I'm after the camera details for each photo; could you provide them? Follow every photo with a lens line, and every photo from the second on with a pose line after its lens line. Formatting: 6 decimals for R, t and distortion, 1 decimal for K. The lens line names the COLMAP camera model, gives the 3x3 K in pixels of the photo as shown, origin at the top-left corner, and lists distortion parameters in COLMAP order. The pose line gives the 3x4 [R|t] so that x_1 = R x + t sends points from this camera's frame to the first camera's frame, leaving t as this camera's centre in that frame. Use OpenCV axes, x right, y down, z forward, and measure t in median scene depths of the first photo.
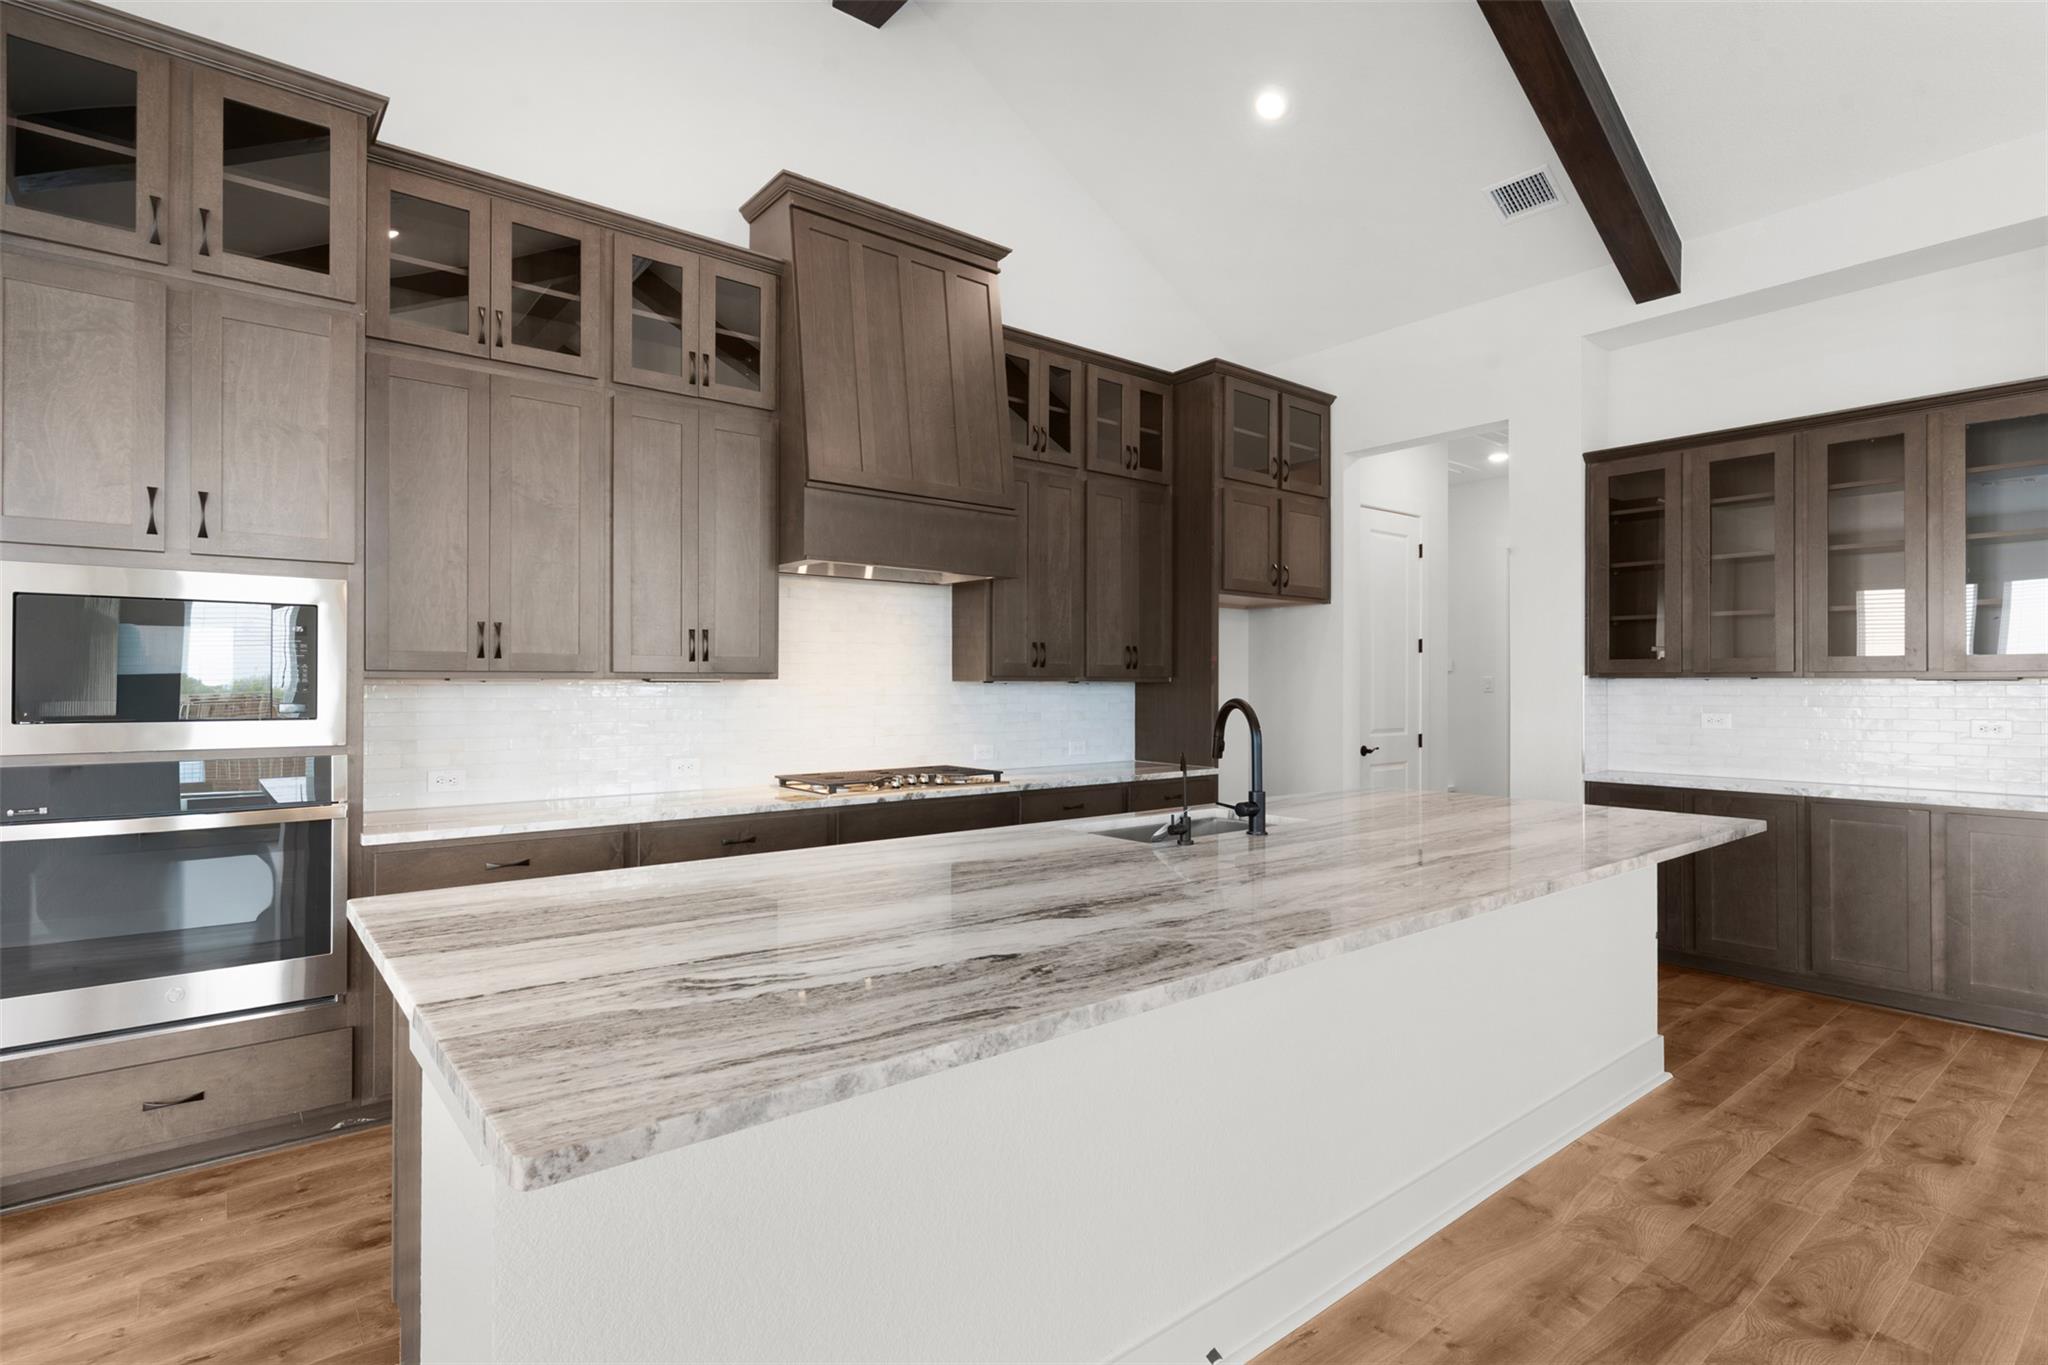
lens RADIAL K [[987.8, 0, 1023.7], [0, 987.8, 681.9], [0, 0, 1]] dist [0.006174, 0.000249]
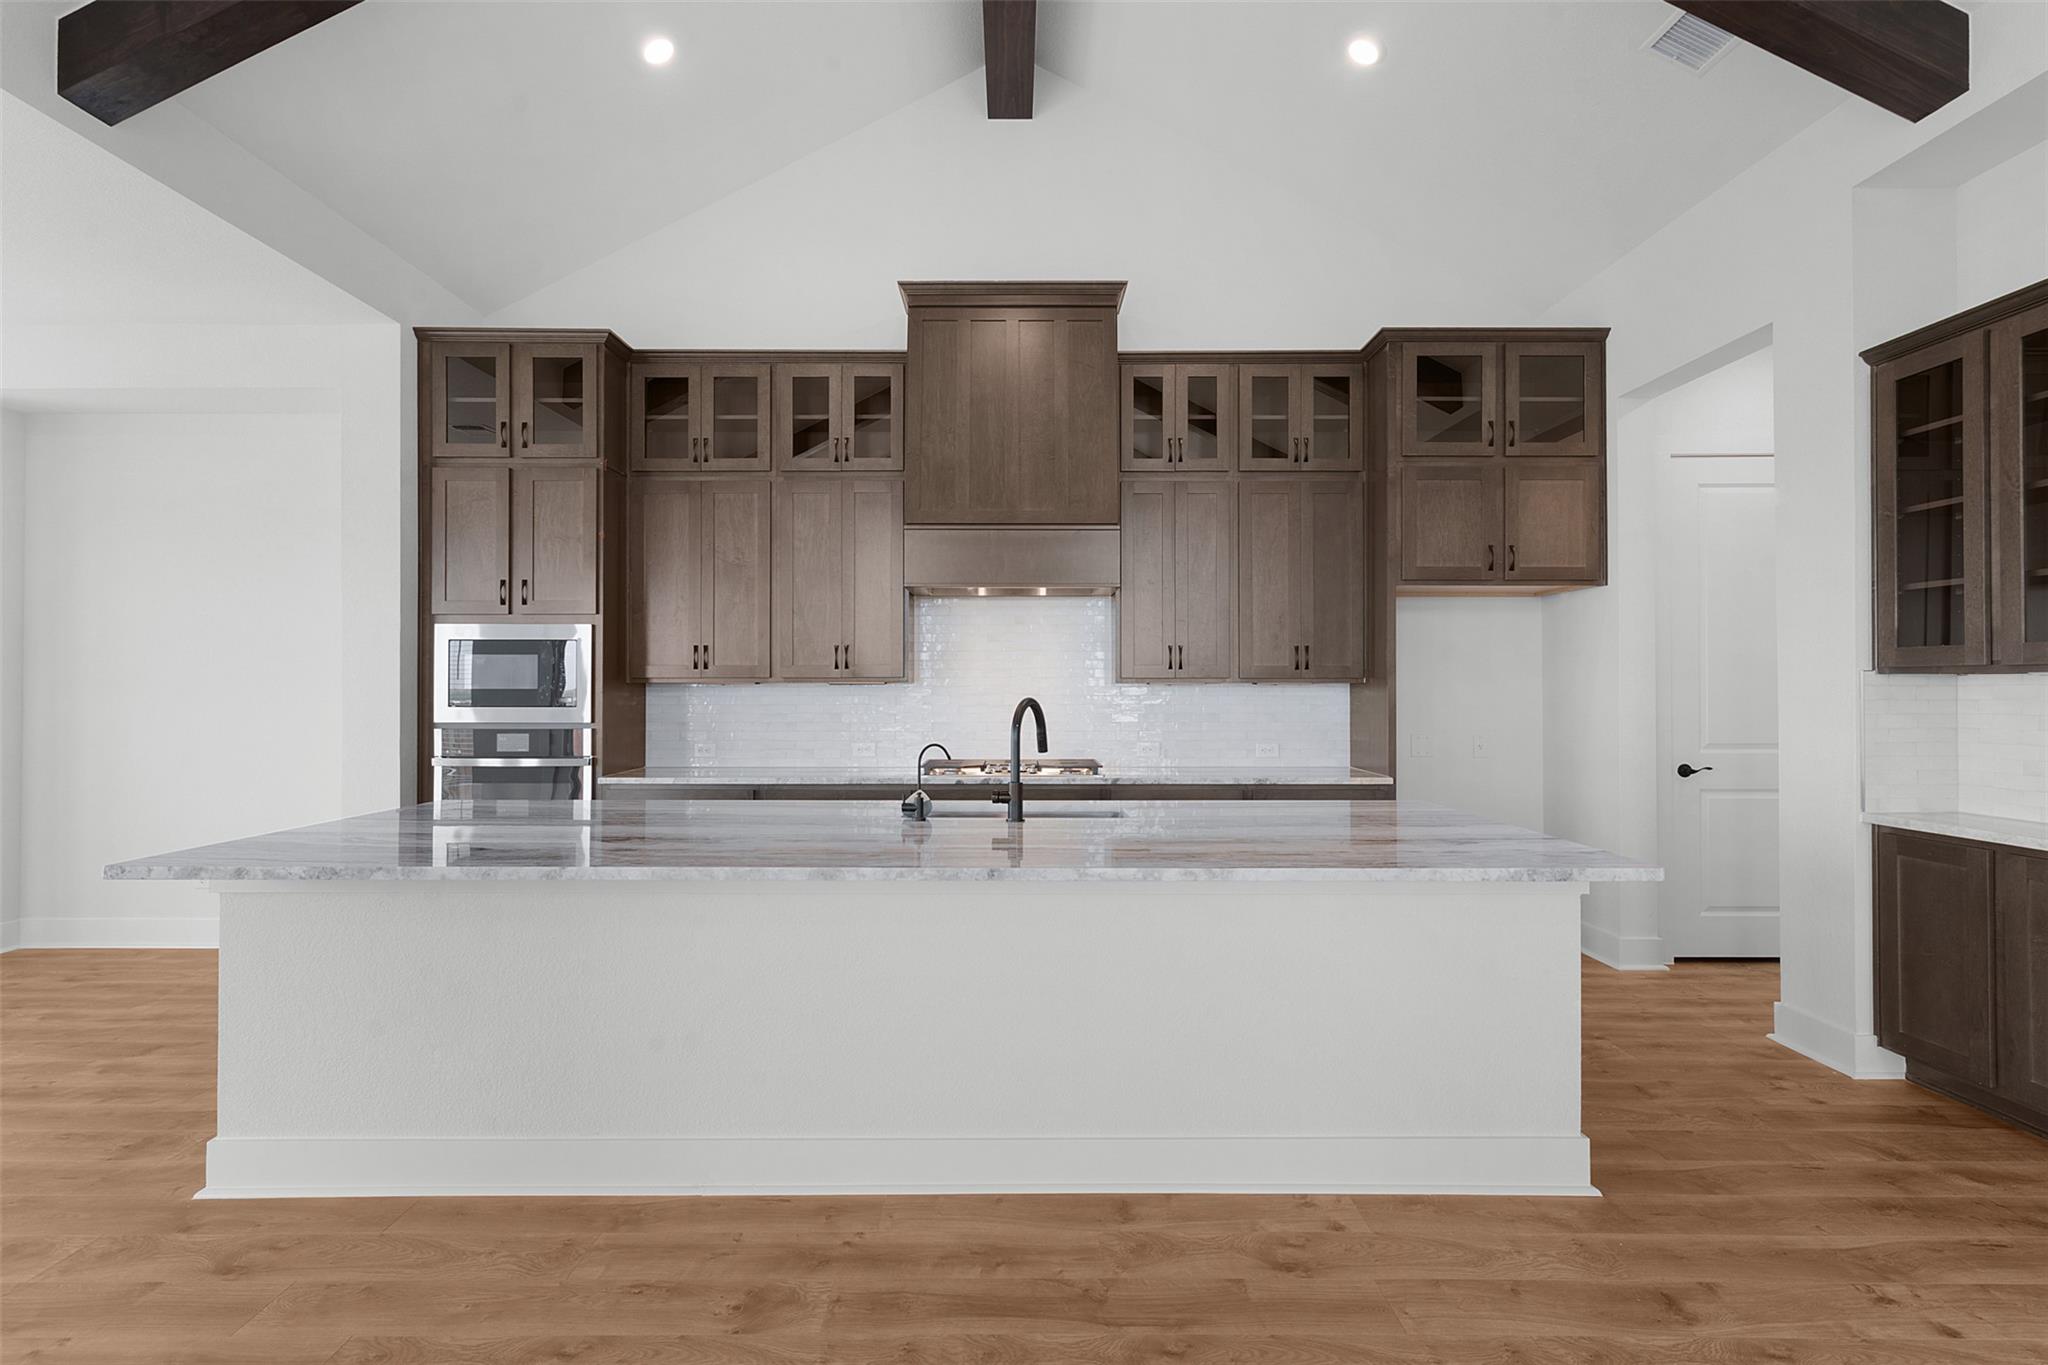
lens RADIAL K [[987.8, 0, 1015.5], [0, 987.8, 681.3], [0, 0, 1]] dist [0.006174, 0.000249]
pose [[0.782340, -0.005793, -0.622824, 0.661527], [0.002639, 0.999979, -0.005987, 0.004181], [0.622846, 0.003040, 0.782339, 0.100841]]
